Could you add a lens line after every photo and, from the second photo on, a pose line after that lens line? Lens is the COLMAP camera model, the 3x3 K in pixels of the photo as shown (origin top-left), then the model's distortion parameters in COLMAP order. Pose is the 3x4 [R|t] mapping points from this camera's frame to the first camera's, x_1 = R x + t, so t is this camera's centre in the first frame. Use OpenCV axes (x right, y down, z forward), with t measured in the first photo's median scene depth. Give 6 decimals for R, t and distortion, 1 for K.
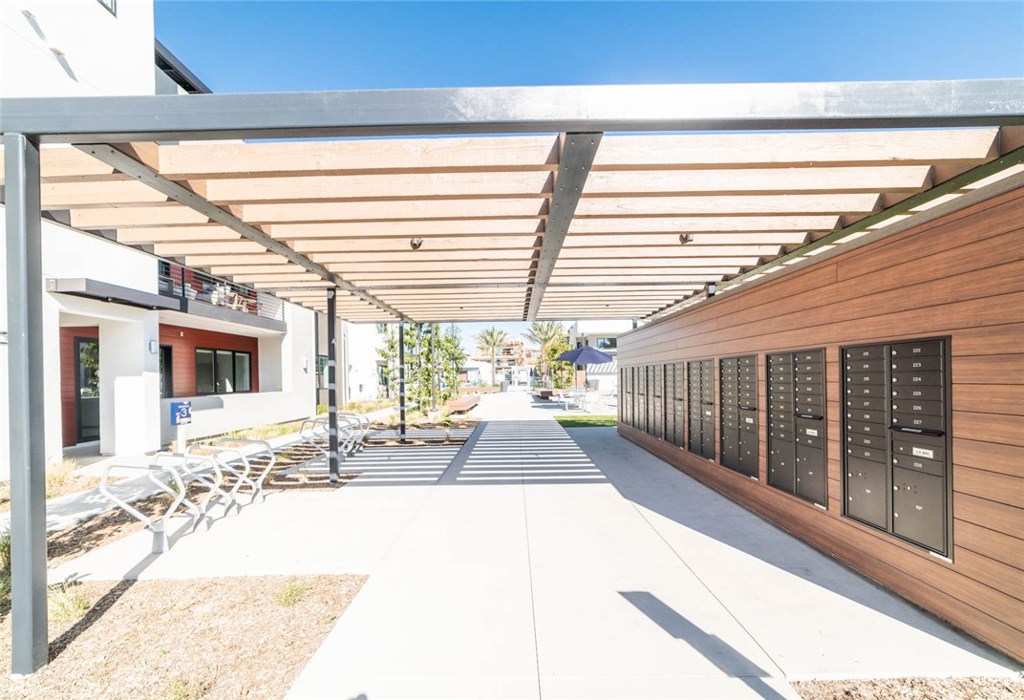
lens RADIAL K [[428.5, 0, 511.4], [0, 428.5, 376.6], [0, 0, 1]] dist [0.000012, -0.000002]
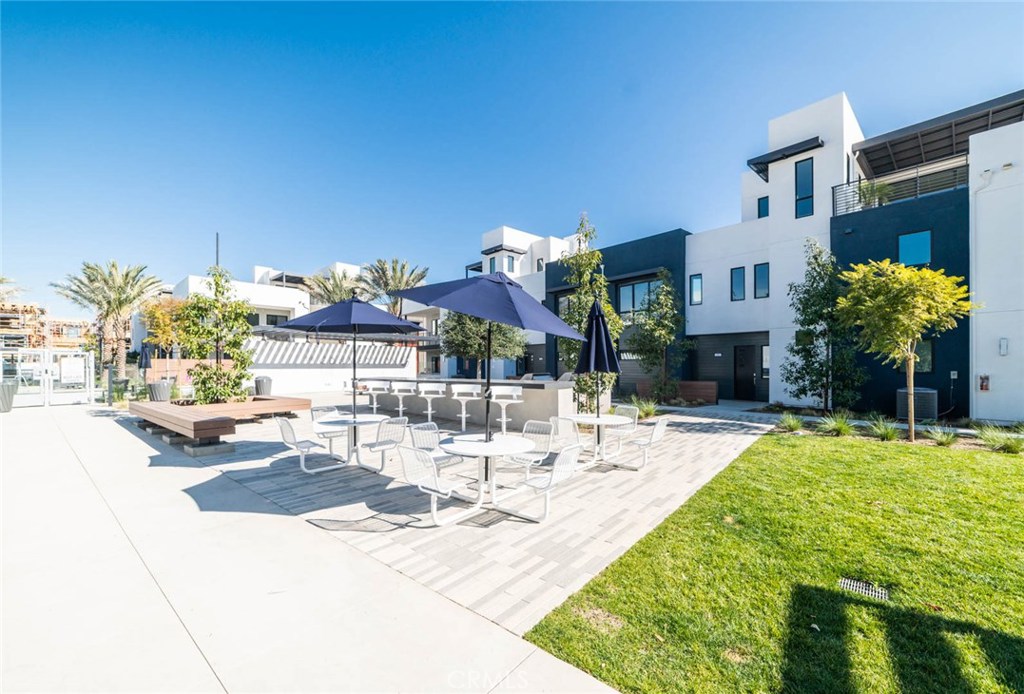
lens RADIAL K [[409.2, 0, 513.3], [0, 409.2, 363.1], [0, 0, 1]] dist [0.000730, 0.000126]
pose [[0.627953, 0.019054, 0.778018, -0.010318], [-0.008133, 0.999806, -0.017922, -0.002917], [-0.778209, 0.004926, 0.627986, 0.329936]]
